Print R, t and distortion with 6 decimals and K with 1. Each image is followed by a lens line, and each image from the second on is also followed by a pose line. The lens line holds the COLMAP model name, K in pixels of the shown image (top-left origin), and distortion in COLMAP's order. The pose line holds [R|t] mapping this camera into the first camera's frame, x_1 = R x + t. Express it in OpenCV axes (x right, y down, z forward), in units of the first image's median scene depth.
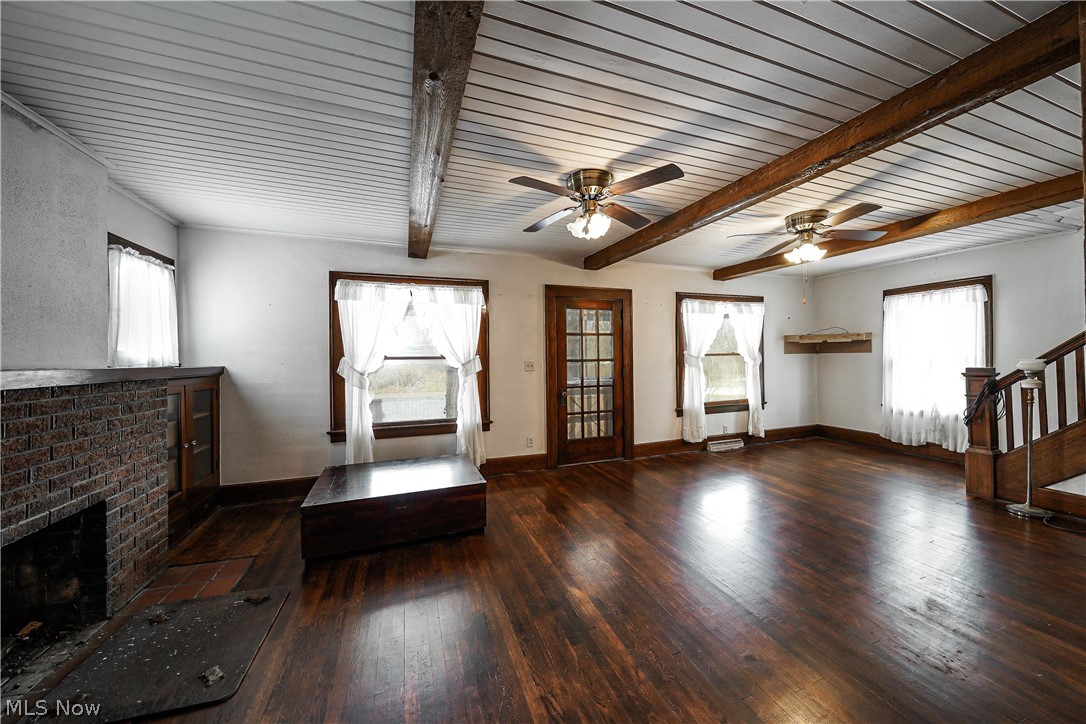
lens RADIAL K [[375.9, 0, 546.5], [0, 375.9, 356.1], [0, 0, 1]] dist [-0.010353, 0.000592]
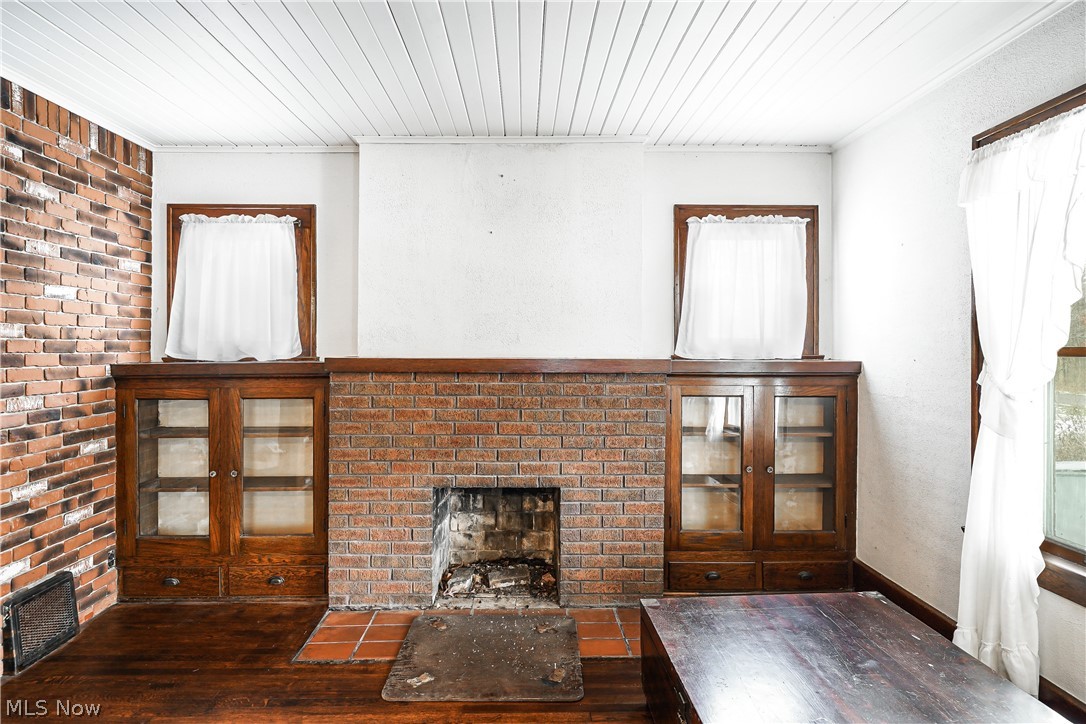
lens RADIAL K [[598.1, 0, 532.5], [0, 598.1, 340.4], [0, 0, 1]] dist [0.001887, -0.000113]
pose [[-0.333834, 0.007910, -0.942599, 0.206109], [0.007632, 0.999955, 0.005688, -0.015191], [0.942601, -0.005295, -0.333880, 0.801053]]
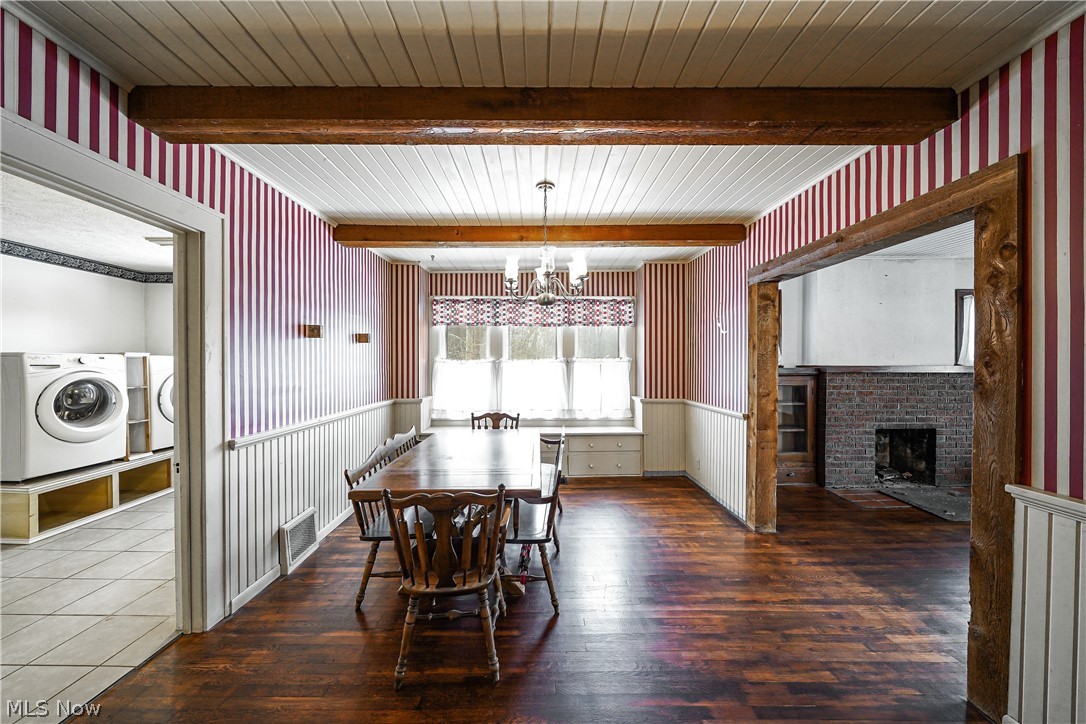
lens RADIAL K [[375.9, 0, 540.8], [0, 375.9, 365.4], [0, 0, 1]] dist [-0.010353, 0.000592]
pose [[-0.333351, 0.014124, -0.942697, 0.823242], [0.005946, 0.999899, 0.012879, -0.005423], [0.942784, -0.001312, -0.333401, -0.216374]]
